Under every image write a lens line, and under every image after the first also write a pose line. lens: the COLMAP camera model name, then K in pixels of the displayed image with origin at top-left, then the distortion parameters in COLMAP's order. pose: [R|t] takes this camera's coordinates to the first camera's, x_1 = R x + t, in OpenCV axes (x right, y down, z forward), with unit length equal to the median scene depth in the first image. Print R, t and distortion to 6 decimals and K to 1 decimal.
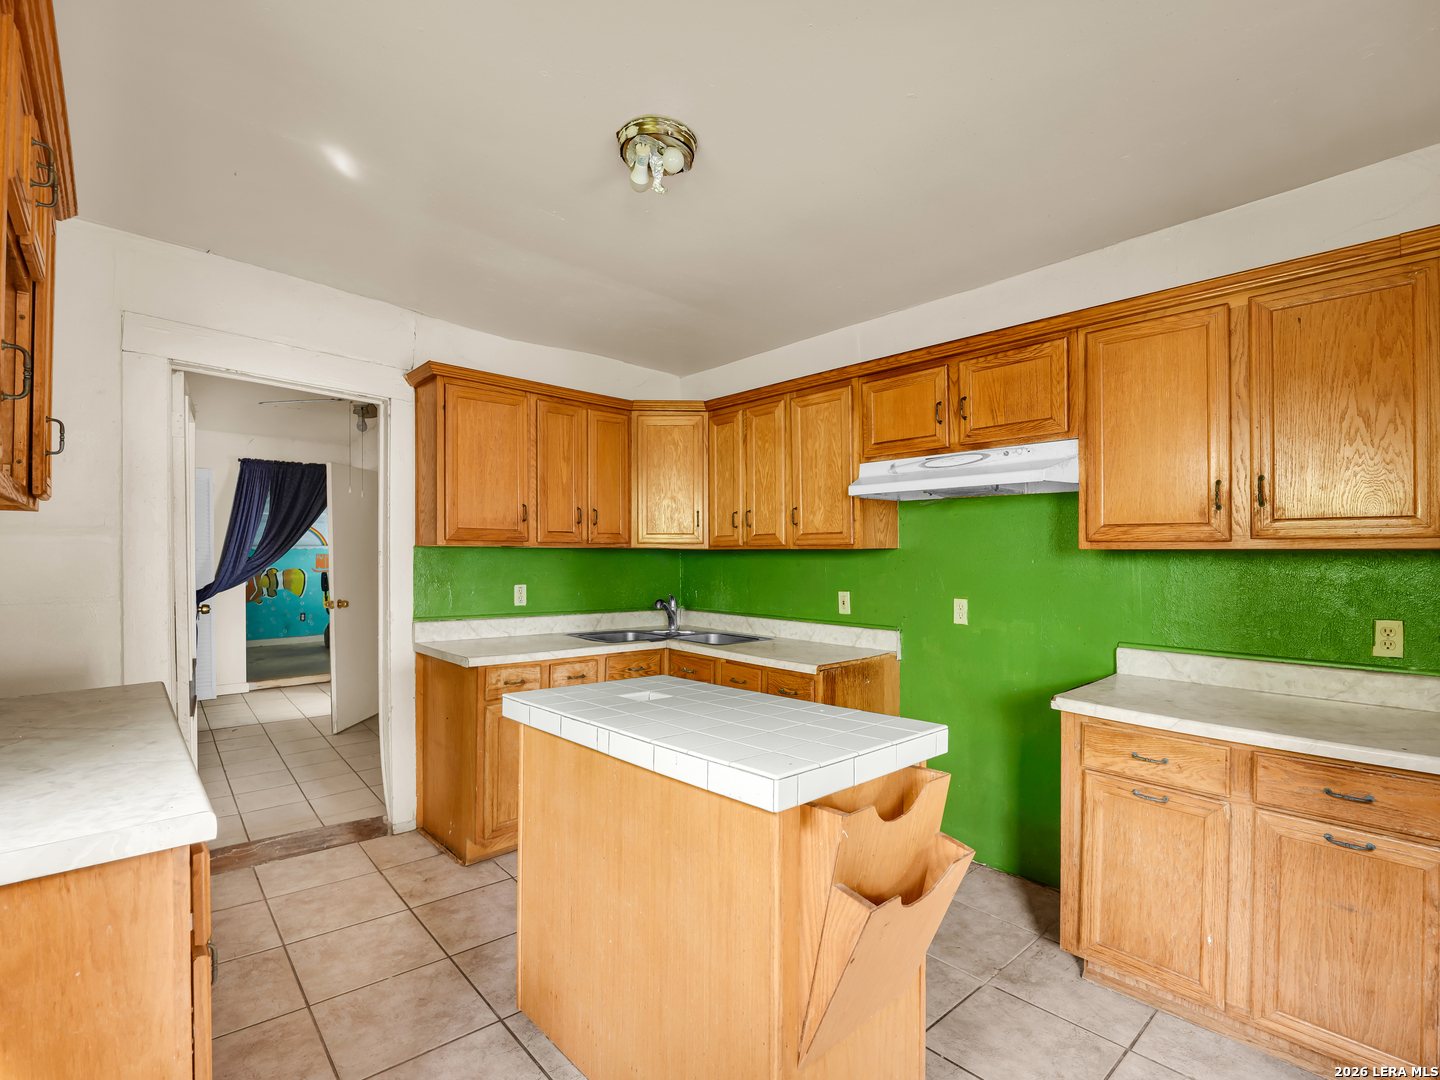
lens RADIAL K [[672.1, 0, 723.4], [0, 672.1, 551.5], [0, 0, 1]] dist [-0.021396, 0.000357]
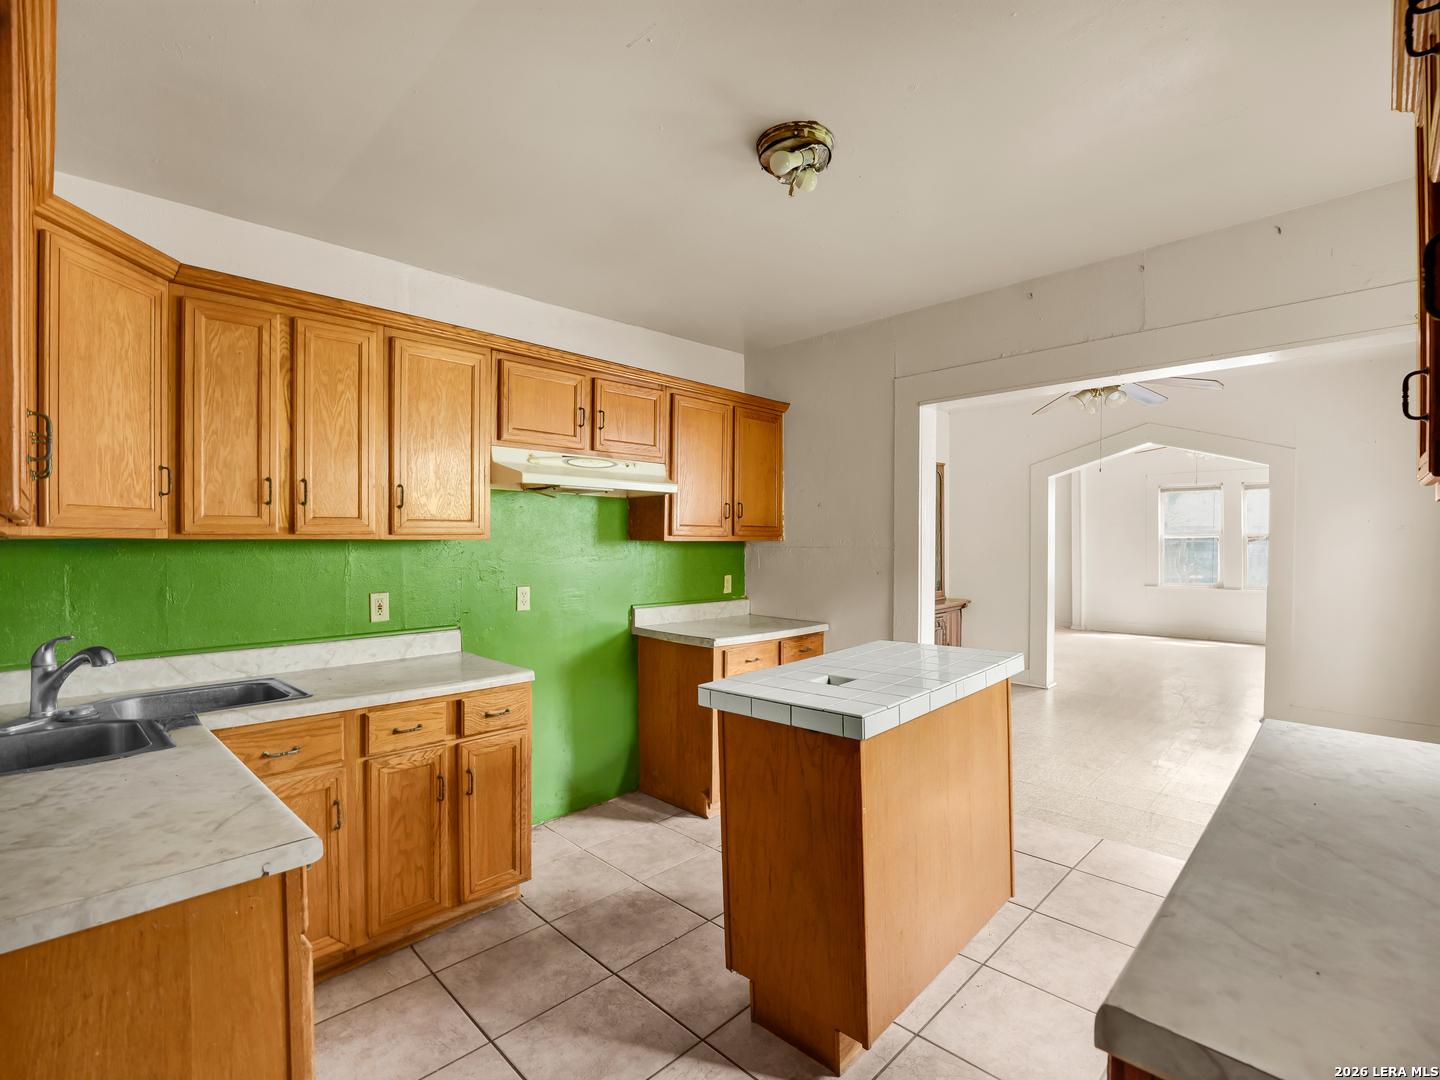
lens RADIAL K [[672.1, 0, 709.9], [0, 672.1, 544.5], [0, 0, 1]] dist [-0.021396, 0.000357]
pose [[-0.039383, -0.004463, 0.999214, -0.668179], [0.000178, 0.999990, 0.004474, -0.001225], [-0.999224, 0.000354, -0.039381, 0.694851]]
